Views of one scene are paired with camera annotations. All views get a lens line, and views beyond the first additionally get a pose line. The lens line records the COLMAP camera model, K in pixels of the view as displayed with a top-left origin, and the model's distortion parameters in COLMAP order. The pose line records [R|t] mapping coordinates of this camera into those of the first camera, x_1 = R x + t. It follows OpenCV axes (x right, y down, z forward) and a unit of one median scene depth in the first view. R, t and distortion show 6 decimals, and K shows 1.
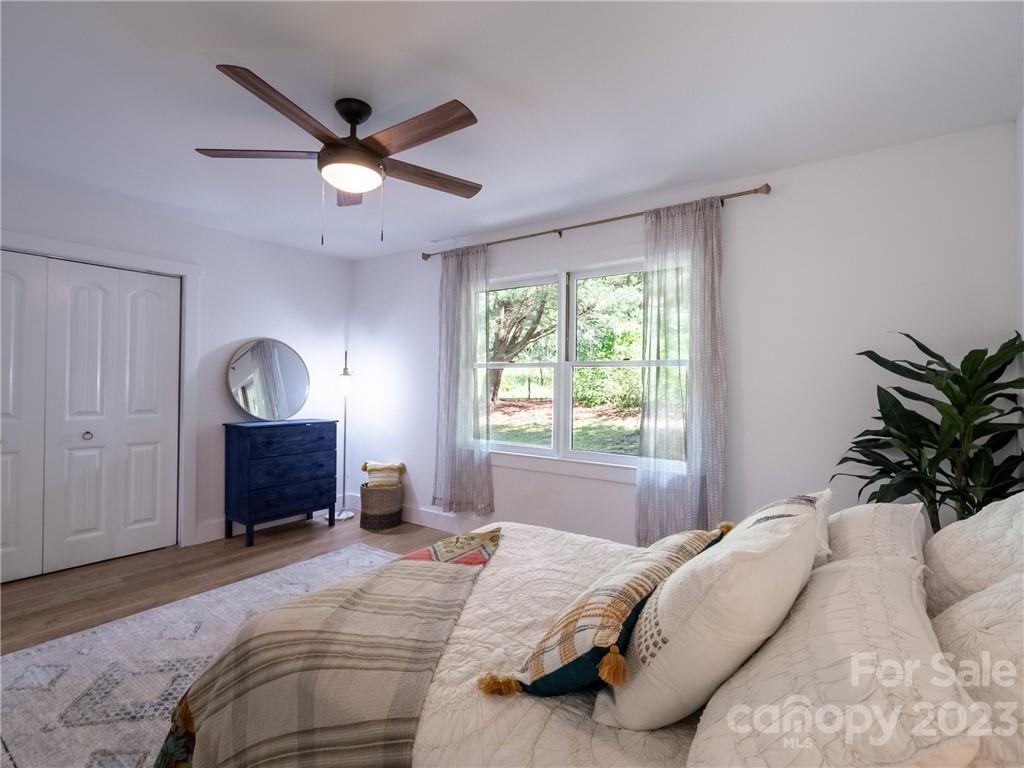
lens RADIAL K [[509.5, 0, 511.3], [0, 509.5, 366.5], [0, 0, 1]] dist [-0.001282, -0.000887]
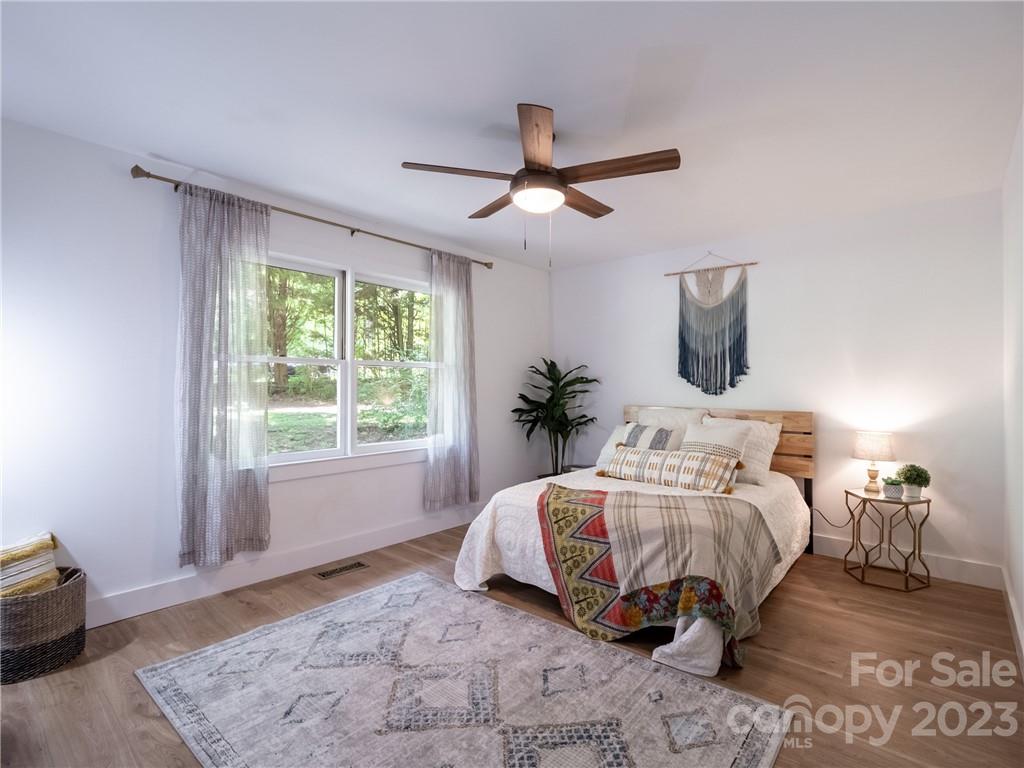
lens RADIAL K [[509.5, 0, 511.3], [0, 509.5, 366.5], [0, 0, 1]] dist [-0.001282, -0.000887]
pose [[0.077429, 0.027172, 0.996628, -0.827862], [-0.036458, 0.999037, -0.024405, 0.015770], [-0.996331, -0.034445, 0.078345, 0.566420]]
